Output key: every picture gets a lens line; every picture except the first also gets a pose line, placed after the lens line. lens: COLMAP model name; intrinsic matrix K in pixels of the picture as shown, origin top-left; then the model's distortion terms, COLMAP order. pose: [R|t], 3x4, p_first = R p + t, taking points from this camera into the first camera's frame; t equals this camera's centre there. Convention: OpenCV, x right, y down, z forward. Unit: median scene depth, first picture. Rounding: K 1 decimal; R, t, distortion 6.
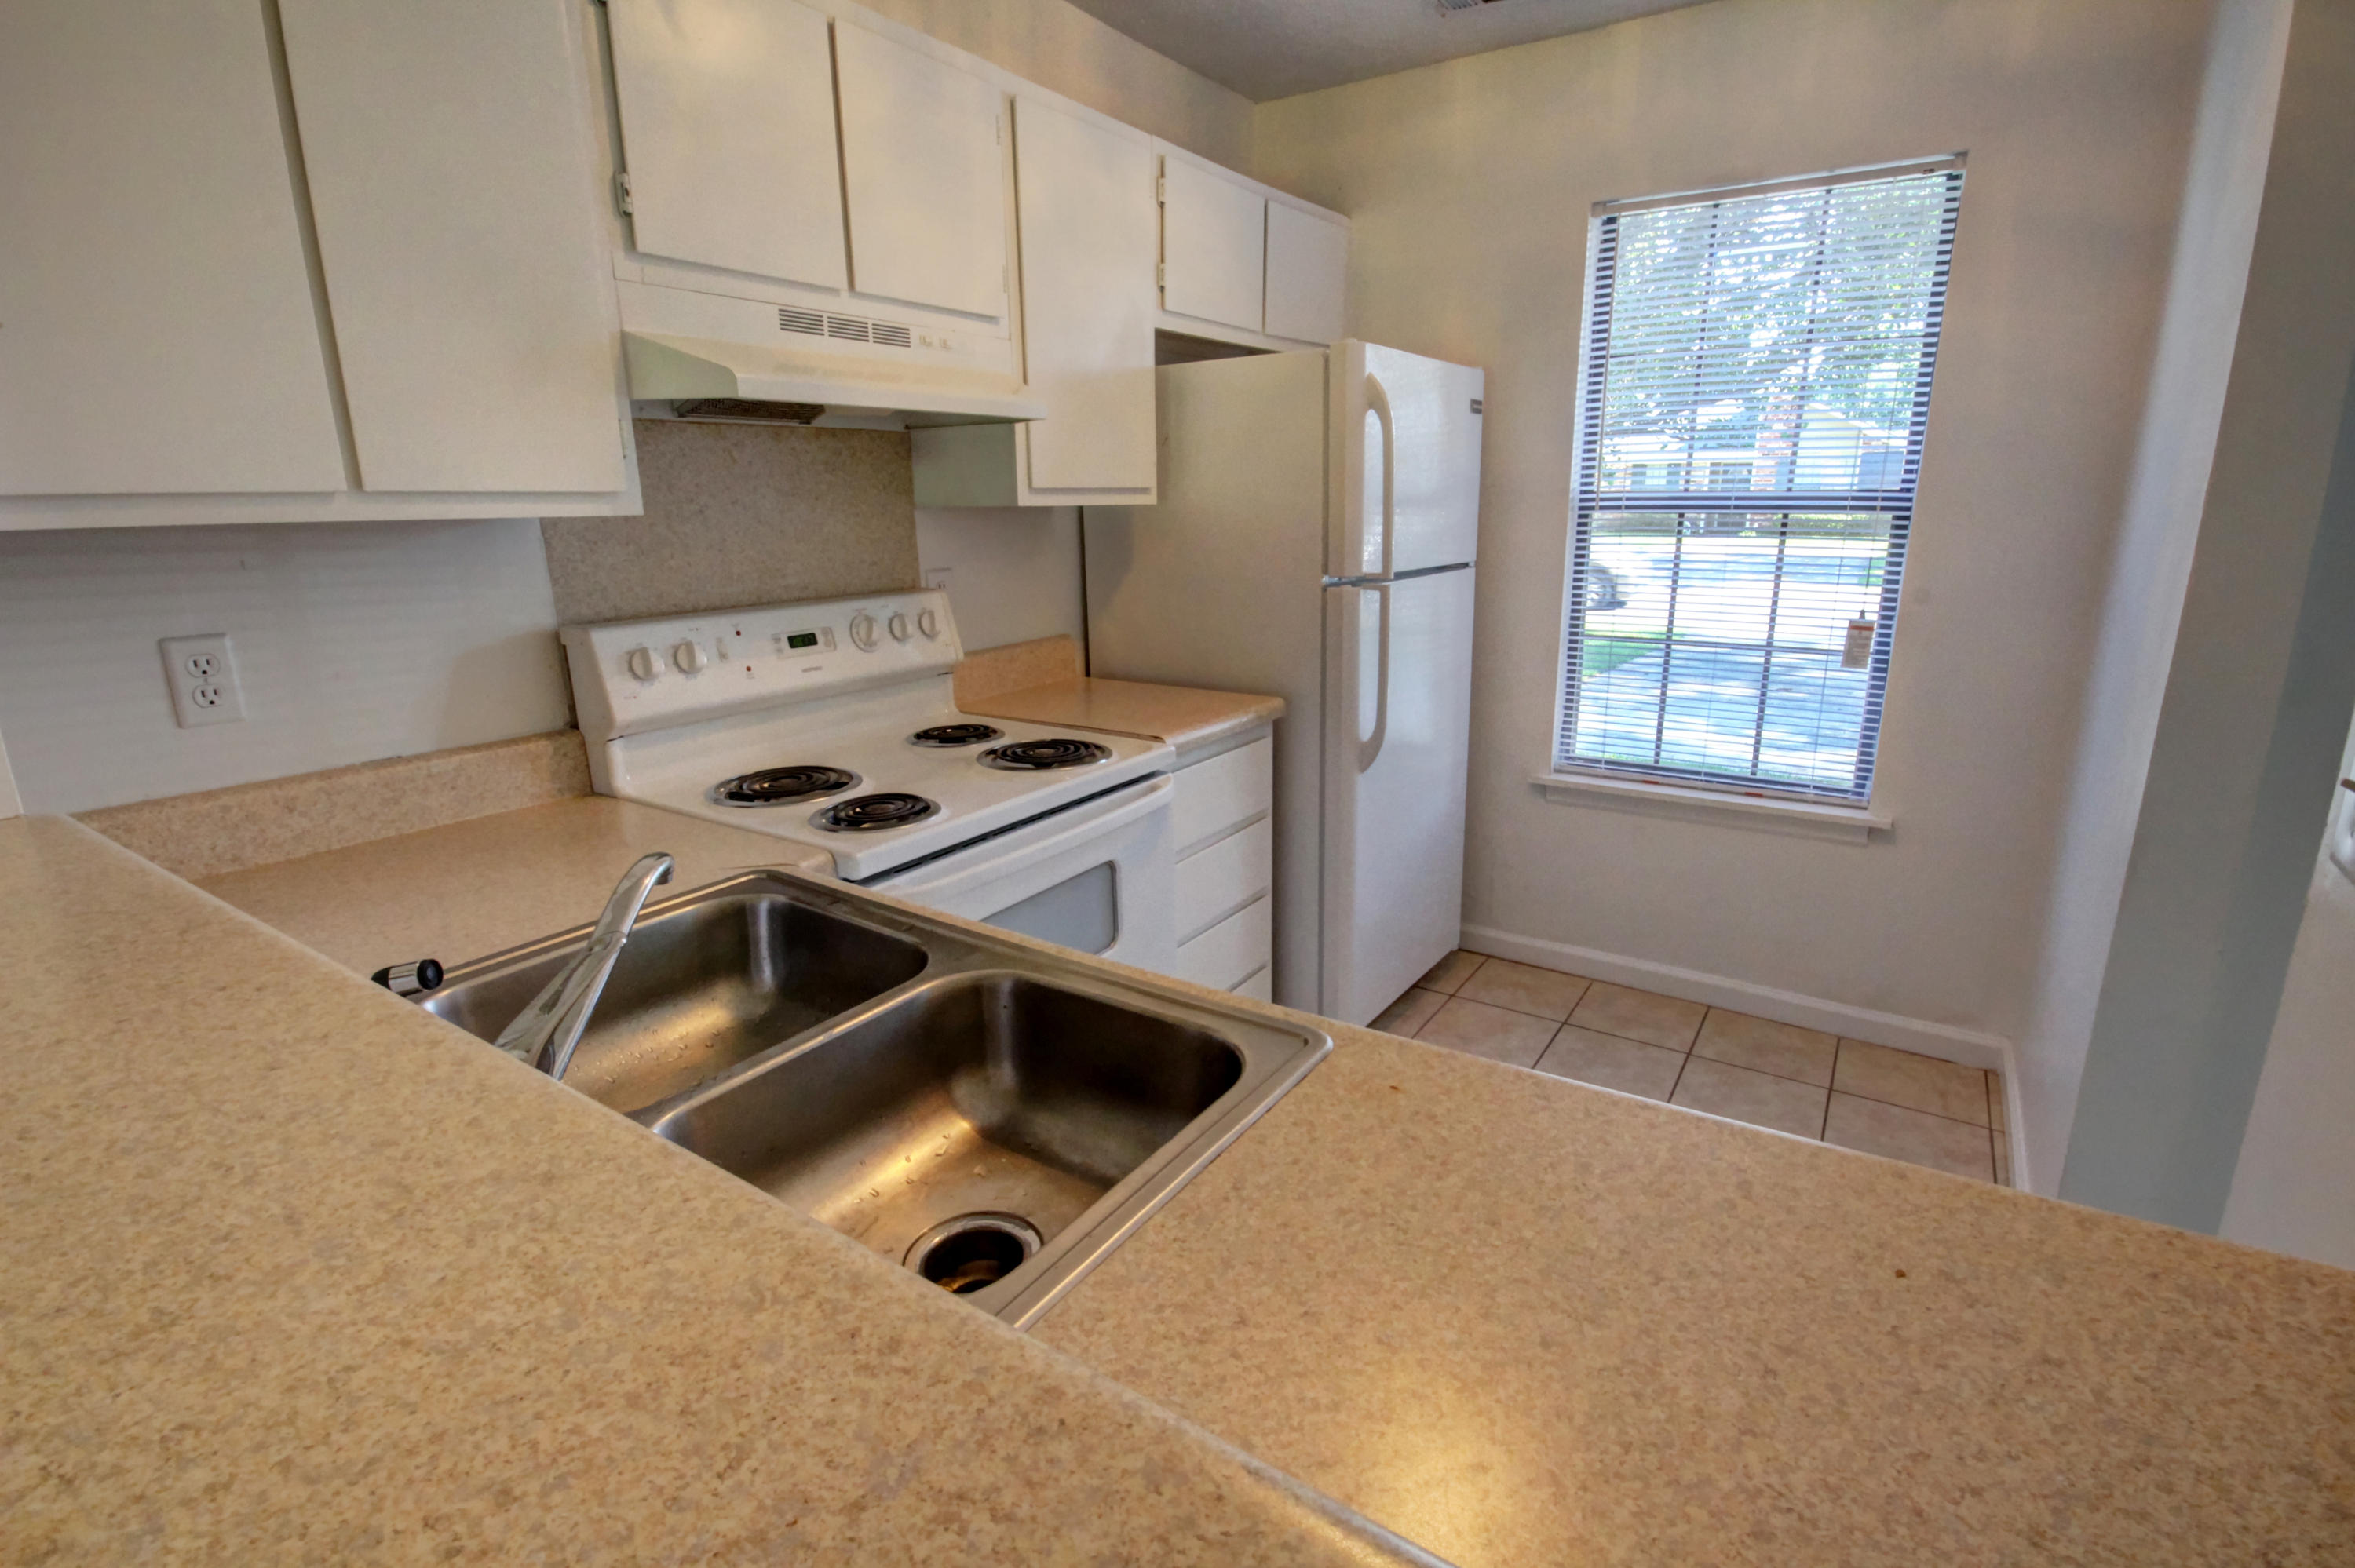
lens RADIAL K [[1083.7, 0, 1190.1], [0, 1083.7, 779.4], [0, 0, 1]] dist [0.003371, -0.005790]
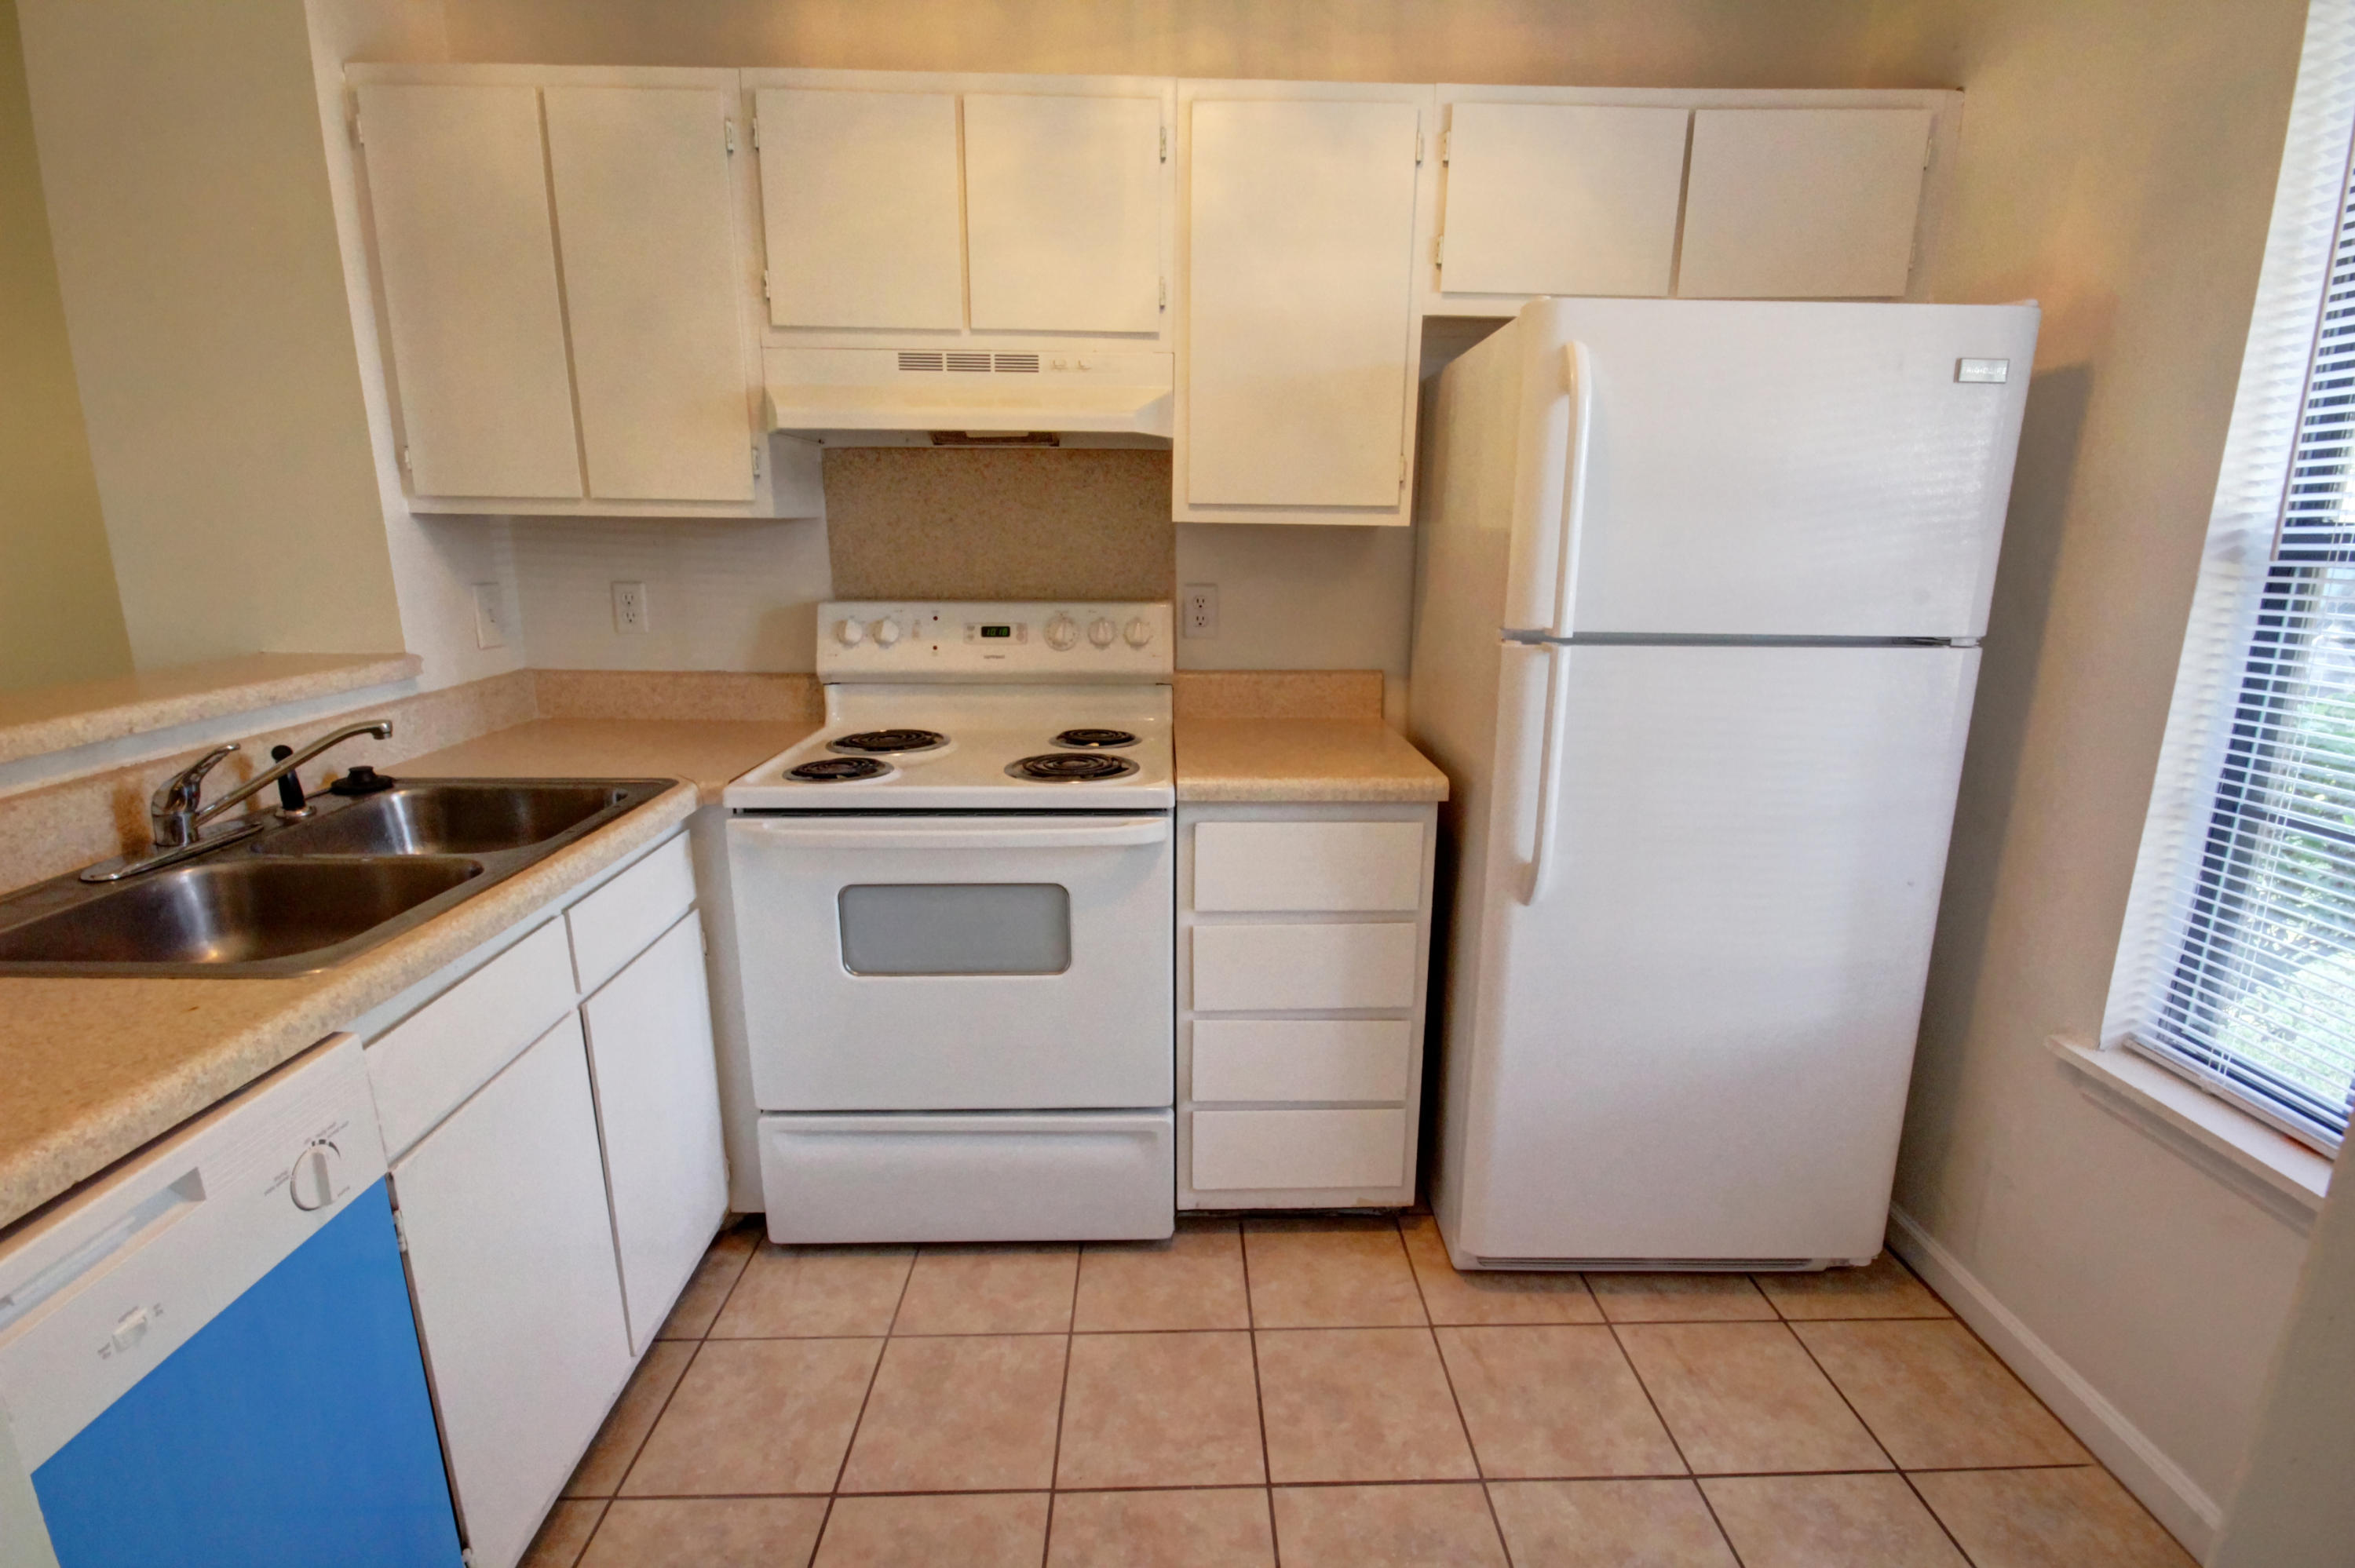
lens RADIAL K [[1083.7, 0, 1190.1], [0, 1083.7, 779.4], [0, 0, 1]] dist [0.003371, -0.005790]
pose [[0.576564, 0.206667, -0.790483, 0.749723], [-0.222887, 0.970571, 0.091181, -0.132350], [0.786064, 0.123617, 0.605659, 0.498821]]
